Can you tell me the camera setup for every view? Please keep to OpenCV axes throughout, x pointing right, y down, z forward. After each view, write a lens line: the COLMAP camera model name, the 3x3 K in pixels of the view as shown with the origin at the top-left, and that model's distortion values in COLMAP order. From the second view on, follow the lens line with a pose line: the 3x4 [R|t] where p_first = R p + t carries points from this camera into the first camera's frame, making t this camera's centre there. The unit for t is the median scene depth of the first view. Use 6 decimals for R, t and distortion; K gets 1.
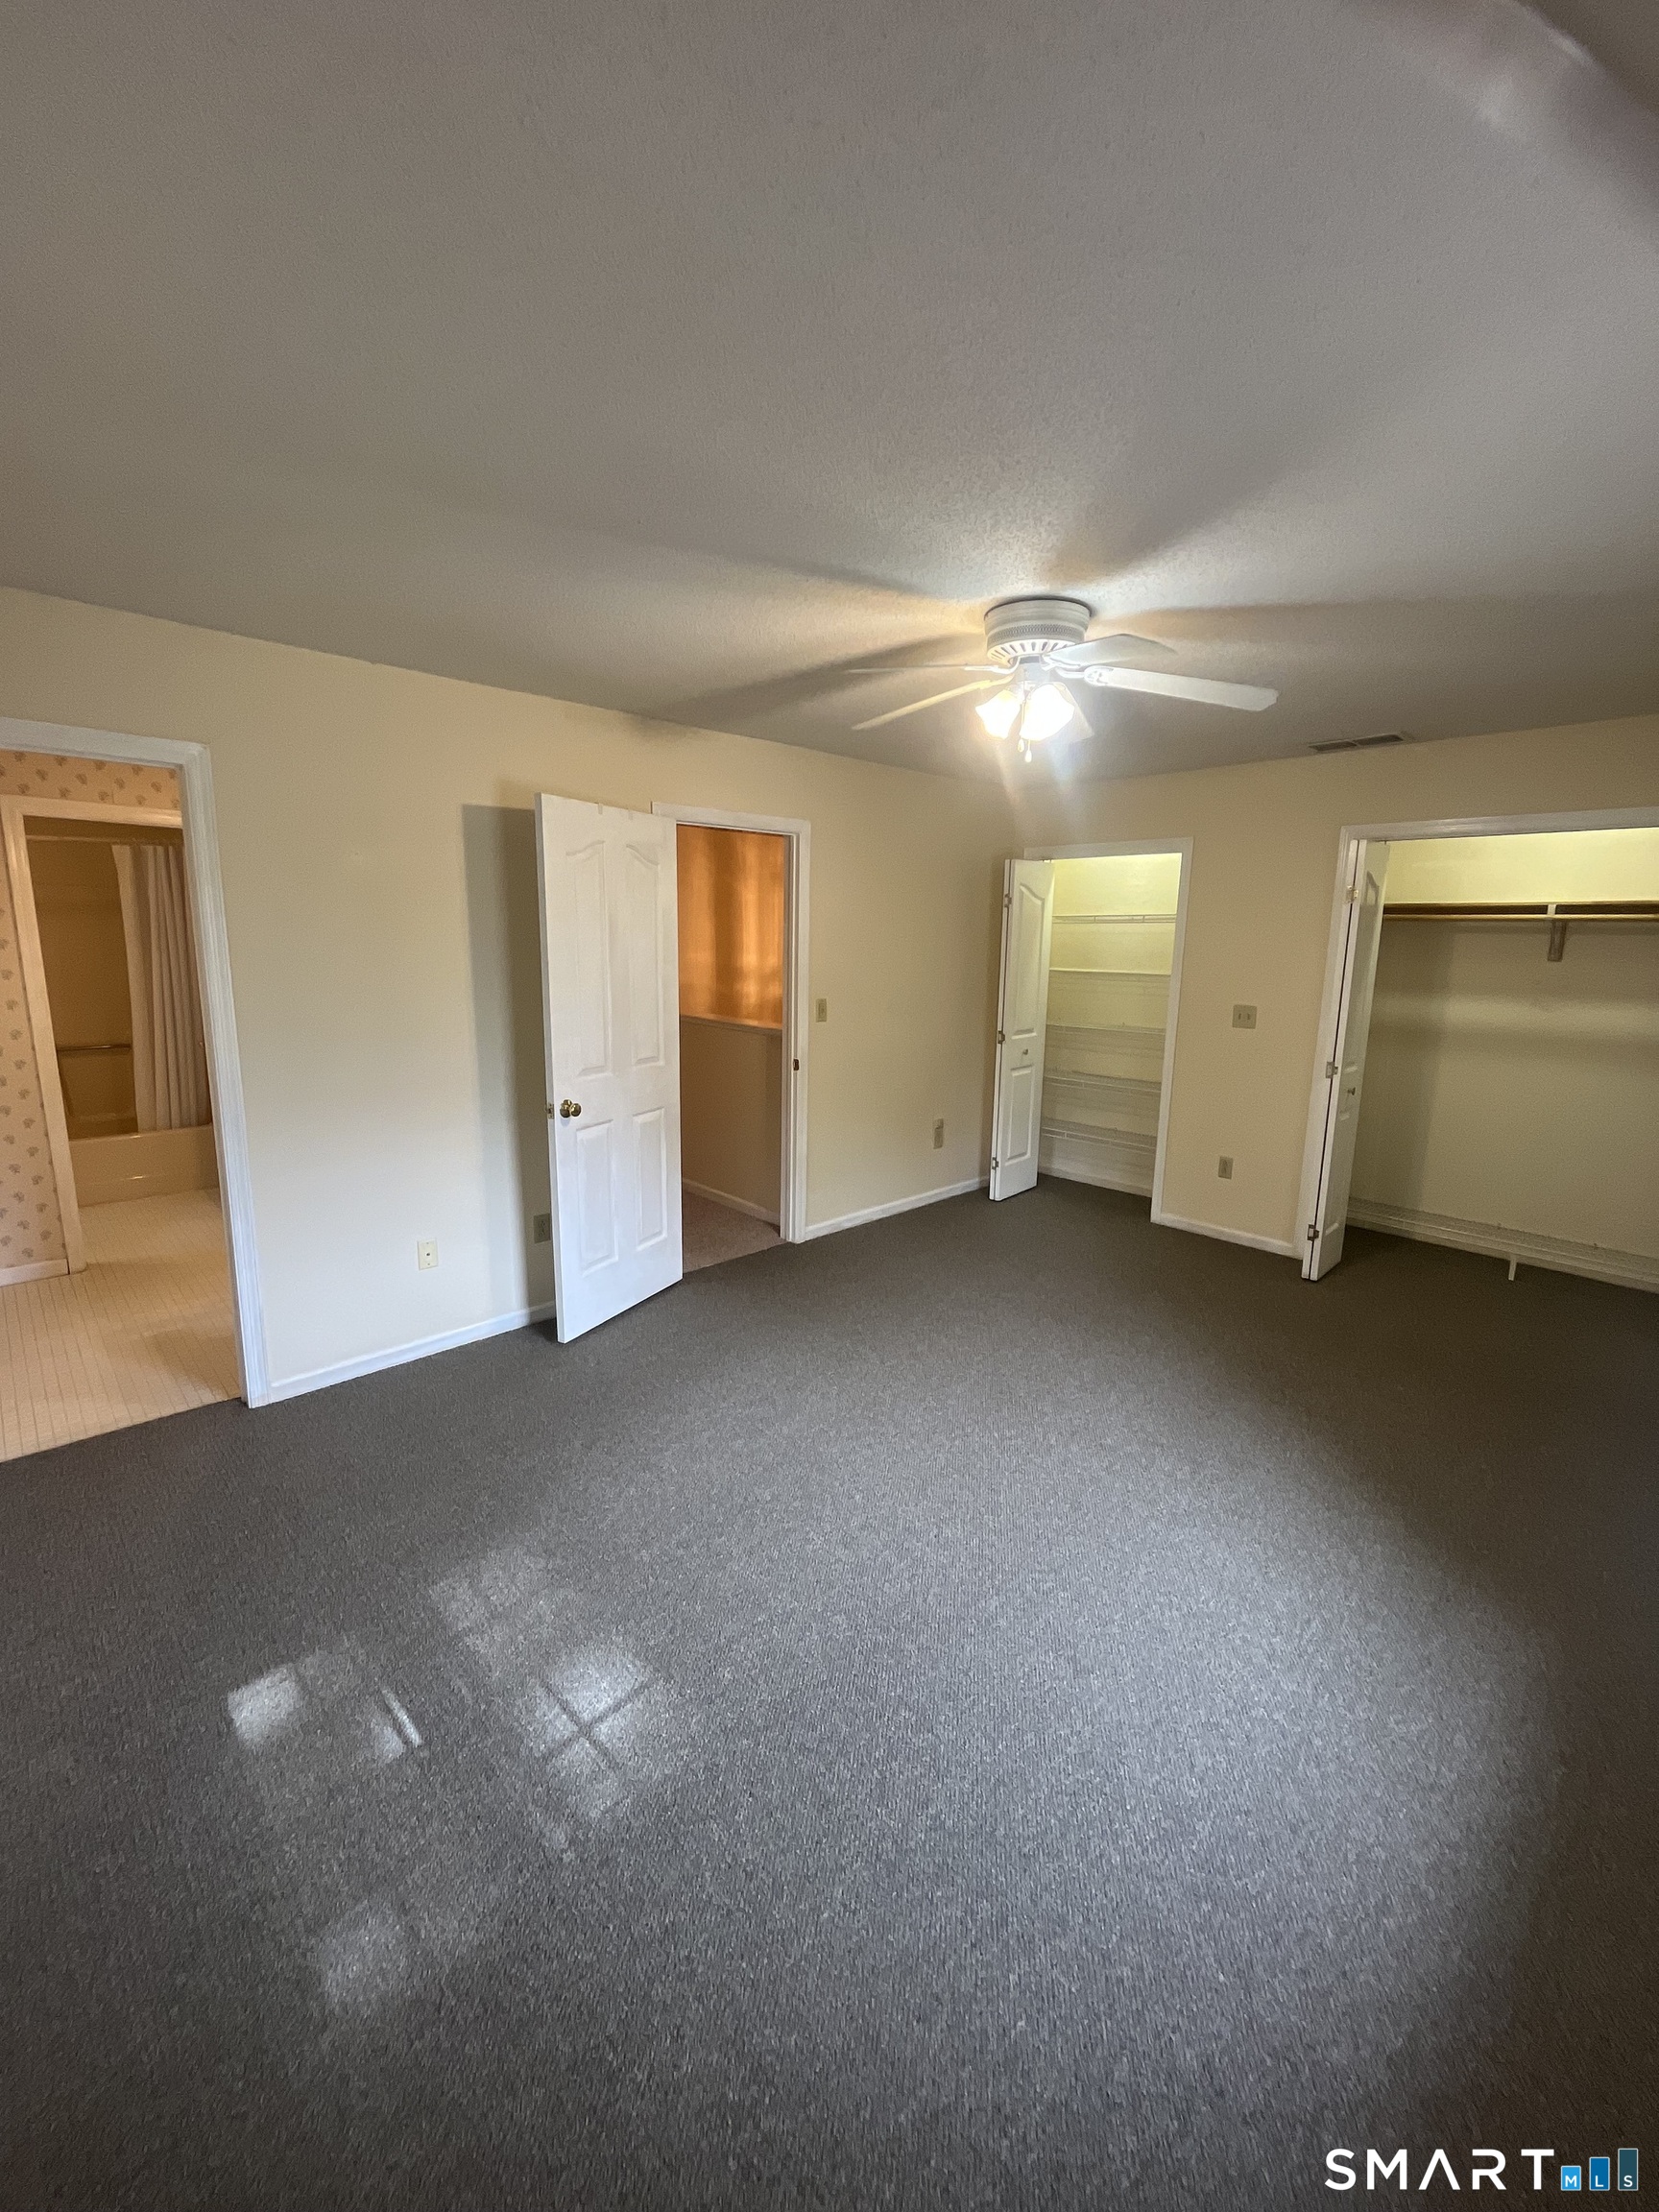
lens RADIAL K [[892.7, 0, 827.0], [0, 892.7, 1096.3], [0, 0, 1]] dist [-0.000841, 0.000042]
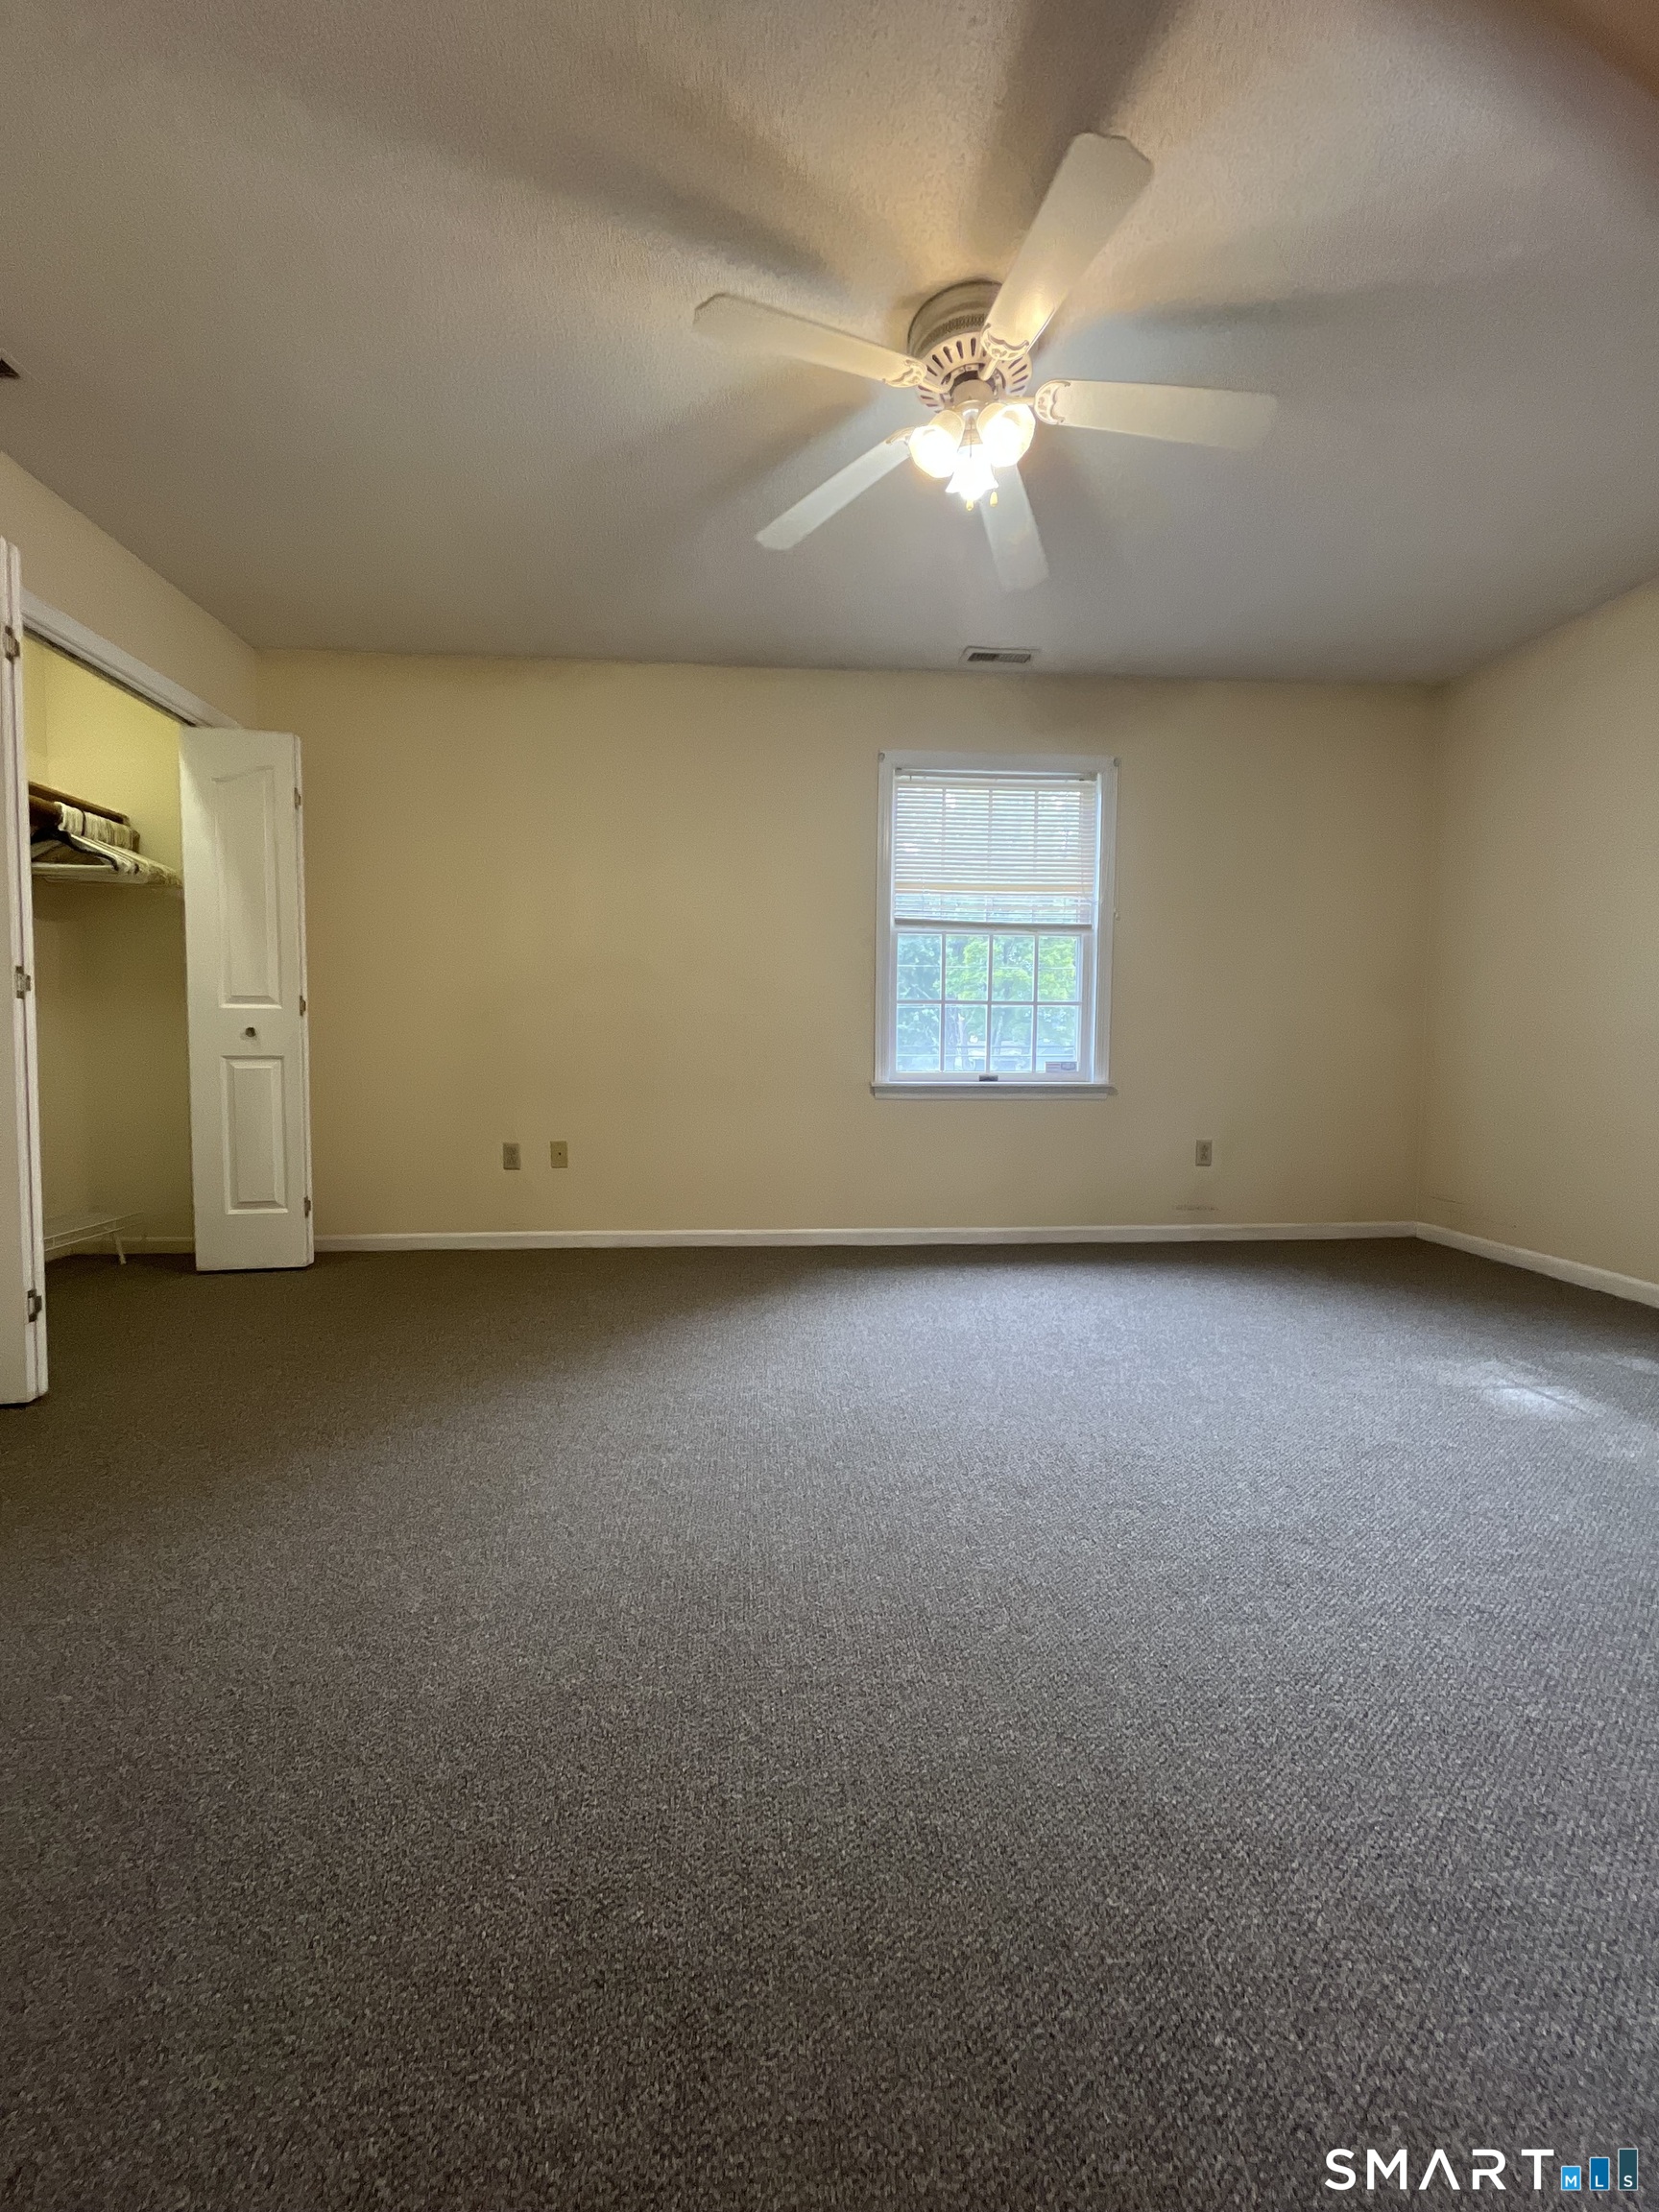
lens RADIAL K [[892.7, 0, 827.0], [0, 892.7, 1096.3], [0, 0, 1]] dist [-0.000841, 0.000042]
pose [[-0.771168, -0.045442, 0.635008, -0.284172], [0.098837, 0.976810, 0.189932, -0.042815], [-0.628913, 0.209232, -0.748792, 2.411520]]
